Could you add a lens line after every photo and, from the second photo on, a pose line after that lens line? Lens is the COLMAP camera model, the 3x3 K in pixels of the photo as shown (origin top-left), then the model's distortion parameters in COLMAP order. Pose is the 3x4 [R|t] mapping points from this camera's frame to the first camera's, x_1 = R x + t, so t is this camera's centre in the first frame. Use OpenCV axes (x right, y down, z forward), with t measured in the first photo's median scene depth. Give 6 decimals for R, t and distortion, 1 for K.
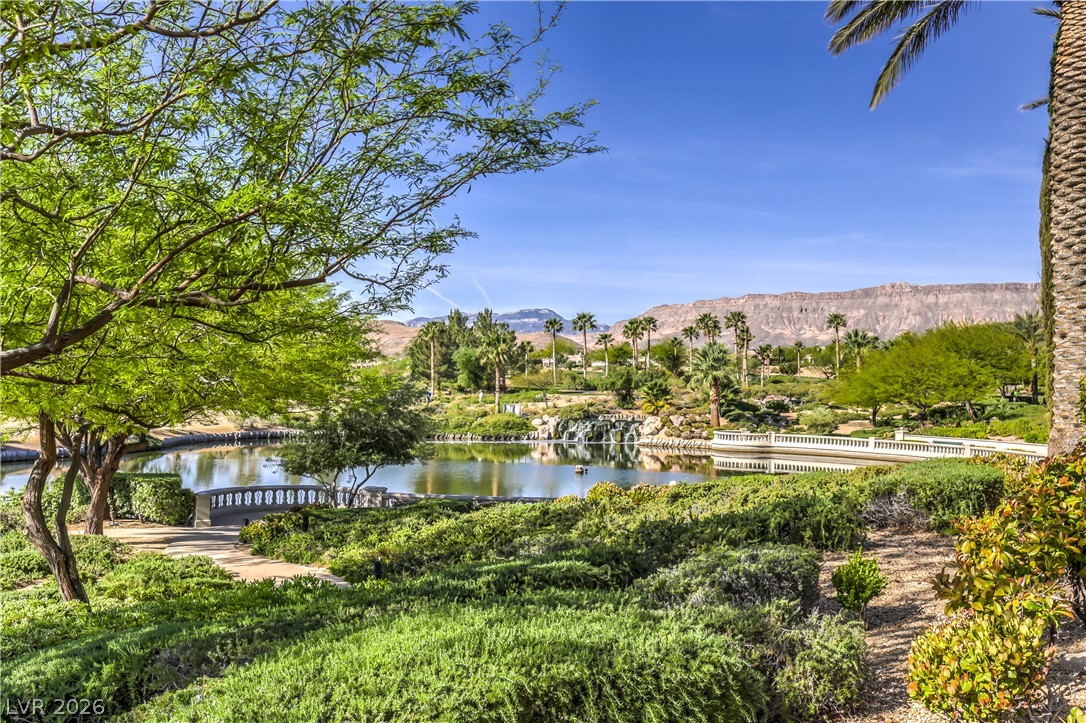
lens RADIAL K [[1107.9, 0, 543.1], [0, 1107.9, 363.1], [0, 0, 1]] dist [-0.000282, 0.000000]
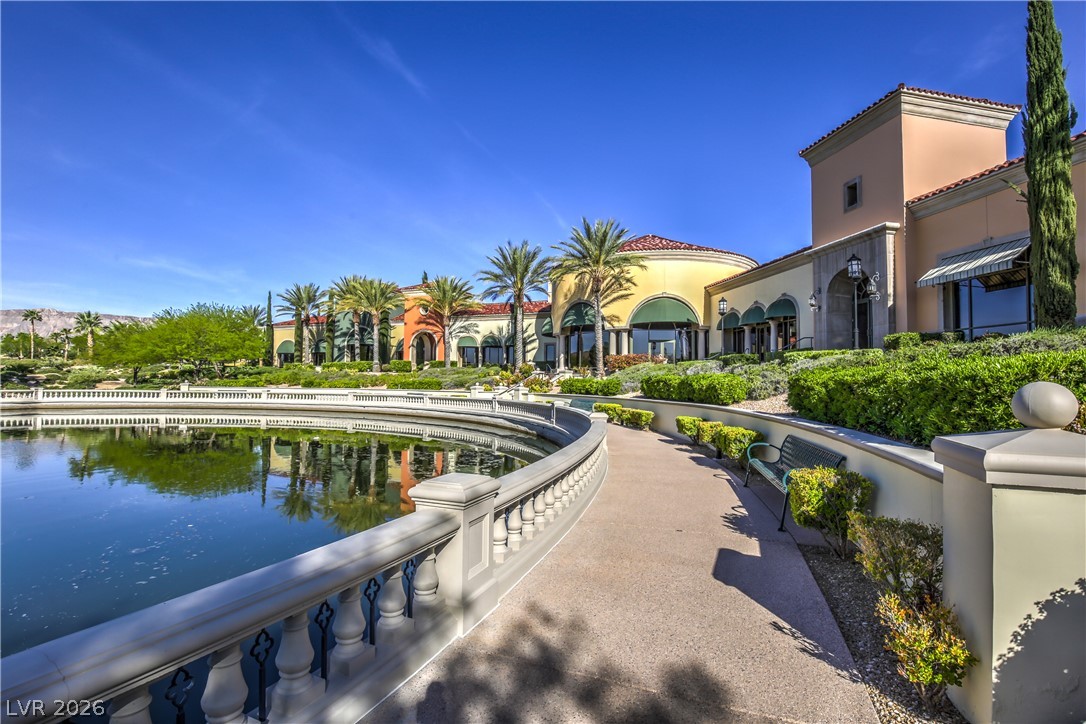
lens RADIAL K [[498.8, 0, 543.5], [0, 498.8, 362.2], [0, 0, 1]] dist [0.000743, 0.000096]
pose [[0.462601, 0.012993, 0.886471, 0.017740], [-0.018528, 0.999816, -0.004986, 0.032791], [-0.886373, -0.014118, 0.462756, 0.389309]]
